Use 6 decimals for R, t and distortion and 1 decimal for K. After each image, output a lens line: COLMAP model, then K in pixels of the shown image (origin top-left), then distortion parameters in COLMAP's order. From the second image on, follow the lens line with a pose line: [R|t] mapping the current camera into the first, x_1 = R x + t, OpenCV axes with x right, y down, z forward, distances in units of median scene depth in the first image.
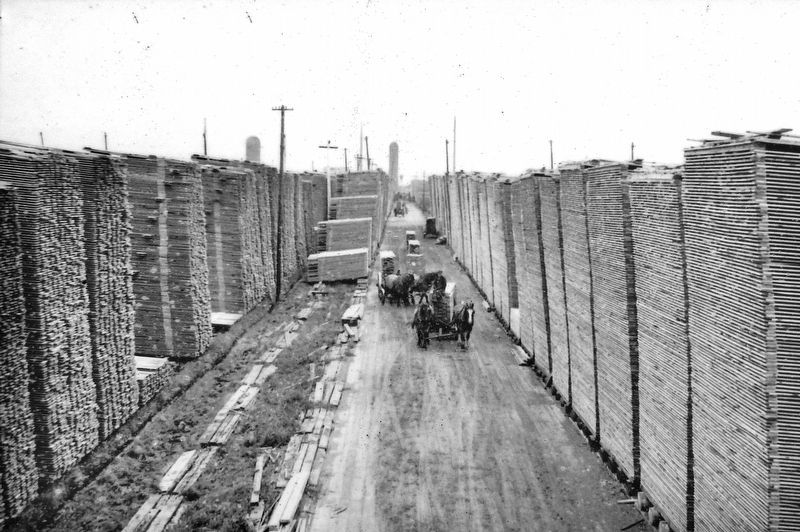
lens RADIAL K [[577.9, 0, 401.0], [0, 577.9, 264.4], [0, 0, 1]] dist [-0.001842, -0.002982]
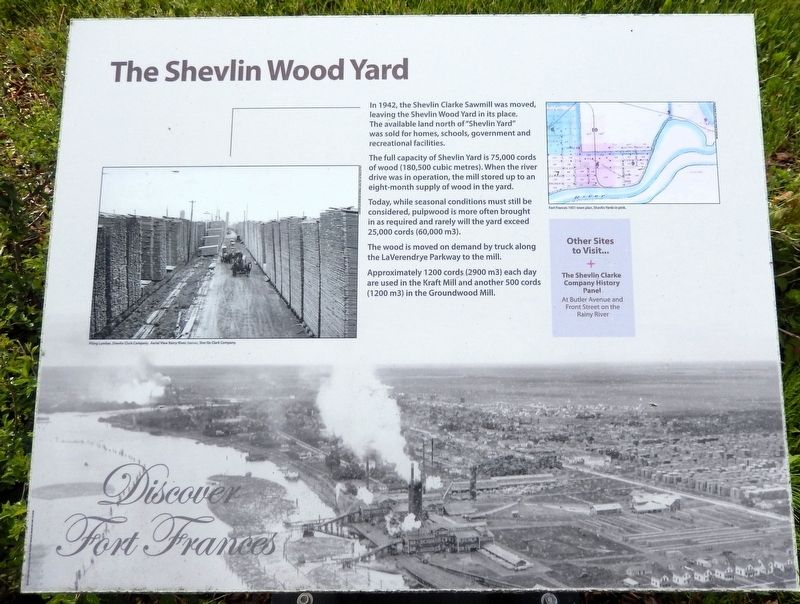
lens RADIAL K [[587.7, 0, 399.7], [0, 587.7, 303.3], [0, 0, 1]] dist [-0.000165, -0.000408]
pose [[0.999960, -0.006594, -0.006016, 0.934528], [0.005706, 0.990516, -0.137281, 0.719879], [0.006864, 0.137241, 0.990514, -2.069635]]
